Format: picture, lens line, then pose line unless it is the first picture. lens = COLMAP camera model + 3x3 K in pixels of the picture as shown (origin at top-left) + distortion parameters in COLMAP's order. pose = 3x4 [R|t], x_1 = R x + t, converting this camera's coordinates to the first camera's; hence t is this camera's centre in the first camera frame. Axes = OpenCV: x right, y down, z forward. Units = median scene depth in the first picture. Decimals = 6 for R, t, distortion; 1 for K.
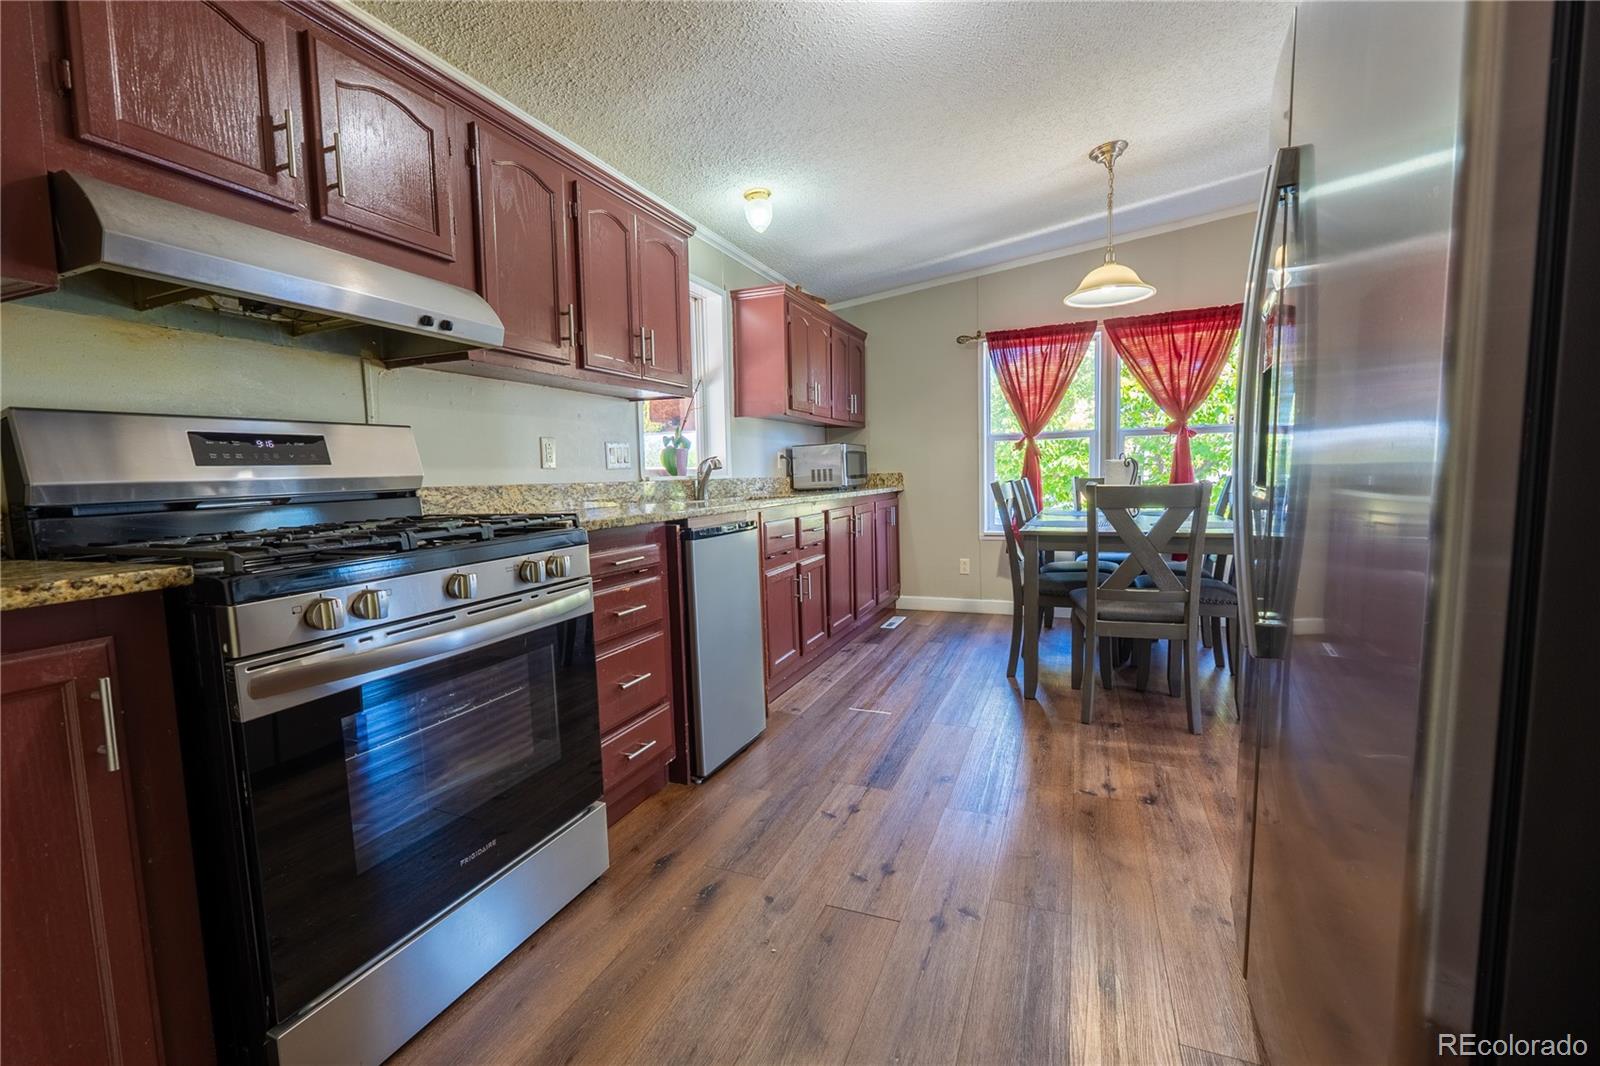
lens RADIAL K [[698.8, 0, 792.4], [0, 698.8, 541.1], [0, 0, 1]] dist [-0.015072, -0.000112]
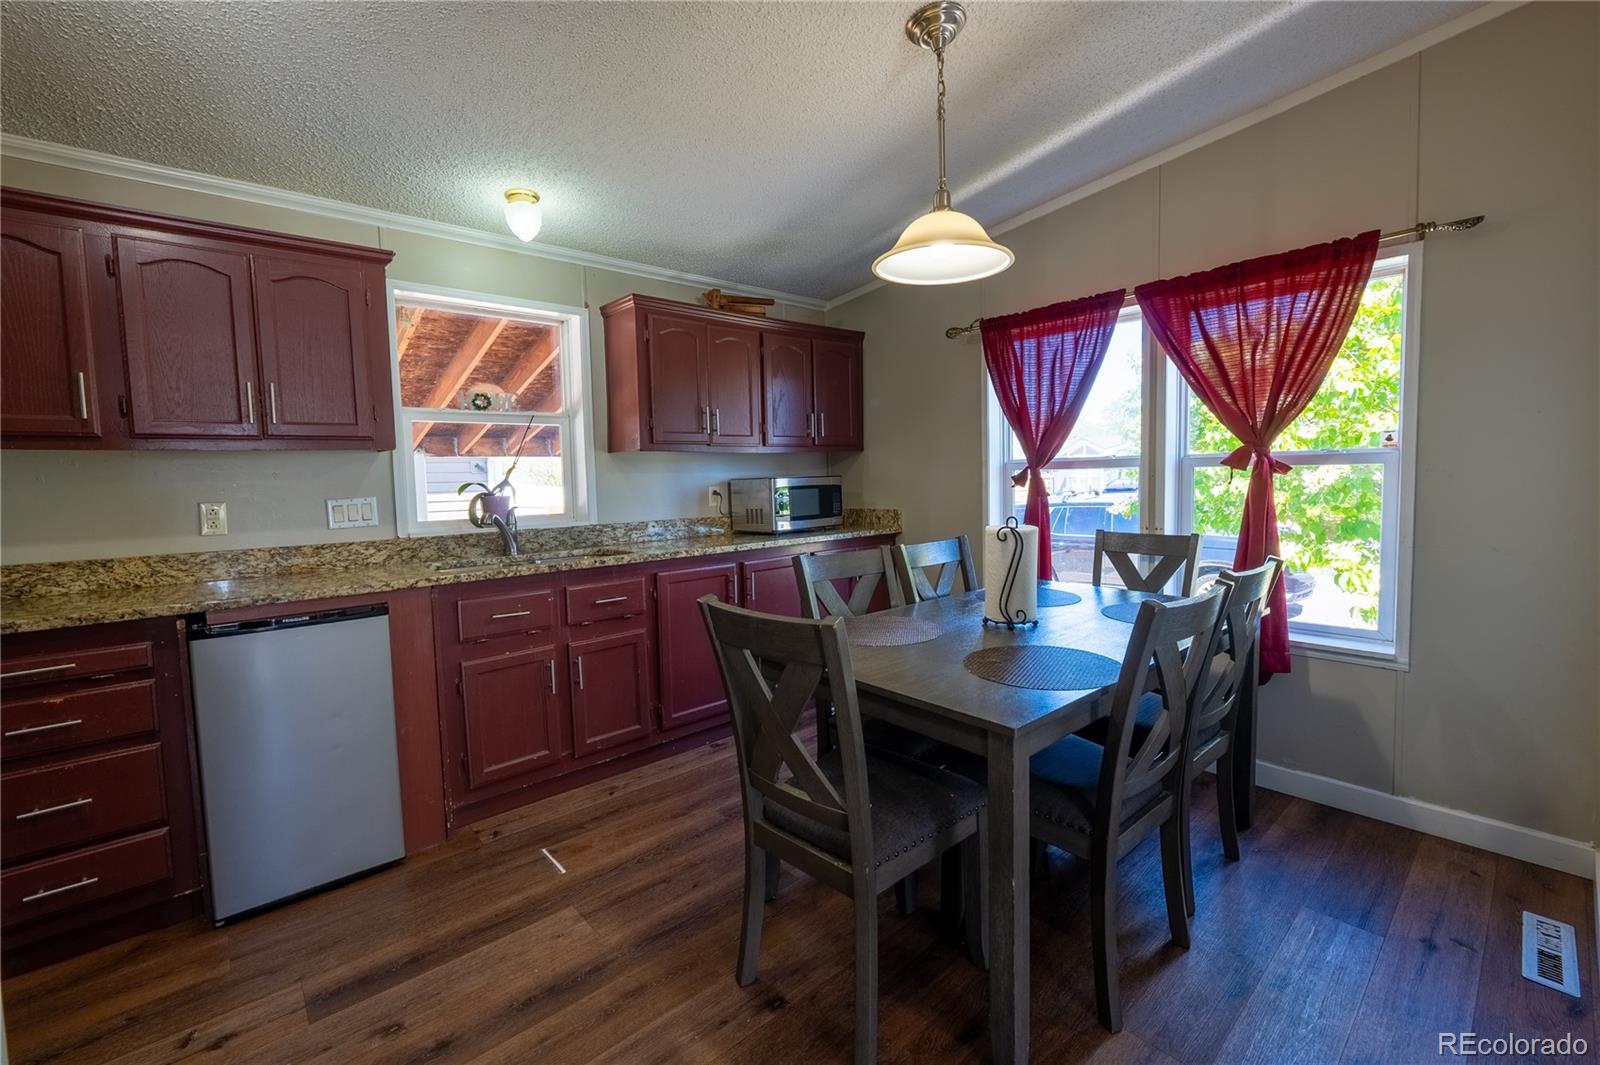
lens RADIAL K [[698.8, 0, 799.9], [0, 698.8, 522.0], [0, 0, 1]] dist [-0.015072, -0.000112]
pose [[0.901055, 0.034258, -0.432349, 0.481658], [-0.039818, 0.999200, -0.003811, -0.093724], [0.431873, 0.020649, 0.901698, 0.314543]]
